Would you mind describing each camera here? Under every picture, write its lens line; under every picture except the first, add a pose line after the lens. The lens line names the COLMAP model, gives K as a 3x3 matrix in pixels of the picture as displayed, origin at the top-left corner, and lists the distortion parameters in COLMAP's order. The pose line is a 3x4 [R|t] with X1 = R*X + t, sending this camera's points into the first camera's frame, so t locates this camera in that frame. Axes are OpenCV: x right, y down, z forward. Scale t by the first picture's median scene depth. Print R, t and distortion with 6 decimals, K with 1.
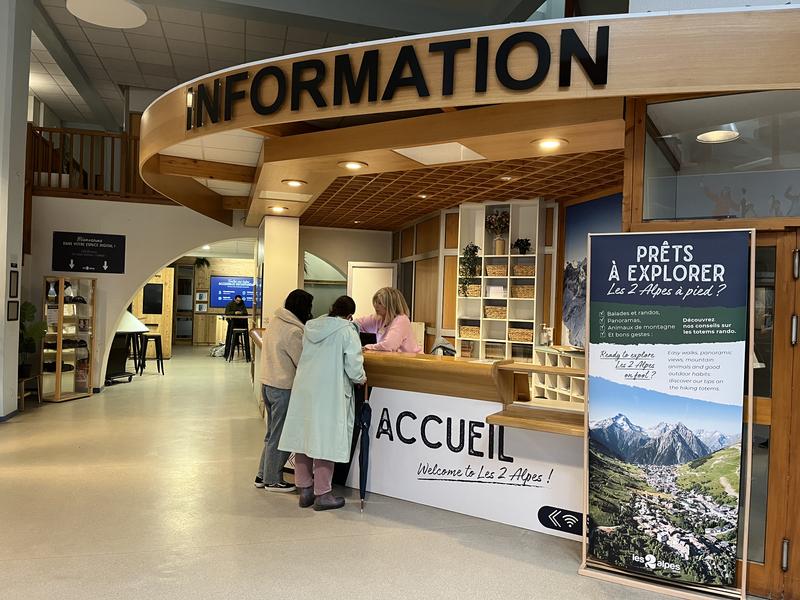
lens RADIAL K [[606.0, 0, 399.8], [0, 606.0, 302.0], [0, 0, 1]] dist [0.000748, 0.000242]
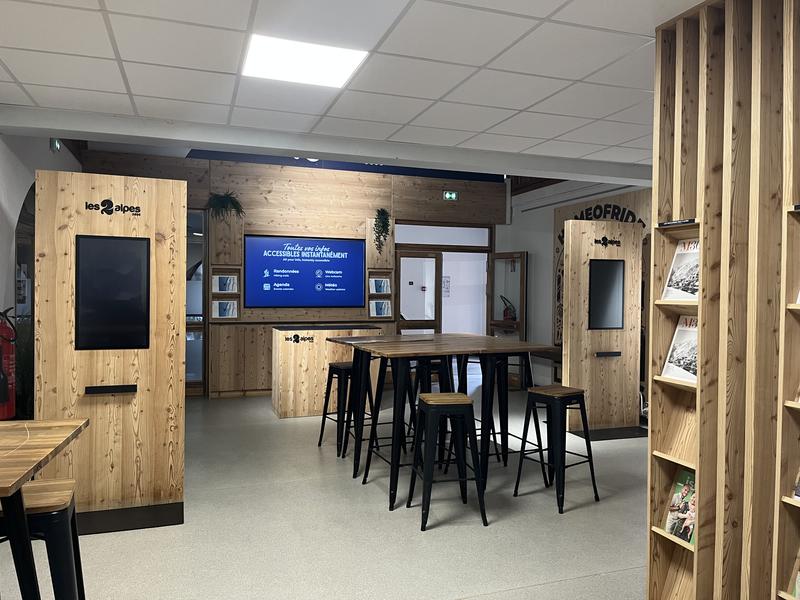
lens RADIAL K [[606.0, 0, 400.0], [0, 606.0, 298.0], [0, 0, 1]] dist [0.000748, 0.000242]
pose [[0.997521, -0.017422, 0.068180, -0.232587], [0.016220, 0.999704, 0.018145, -0.004525], [-0.068476, -0.016994, 0.997508, 0.562444]]
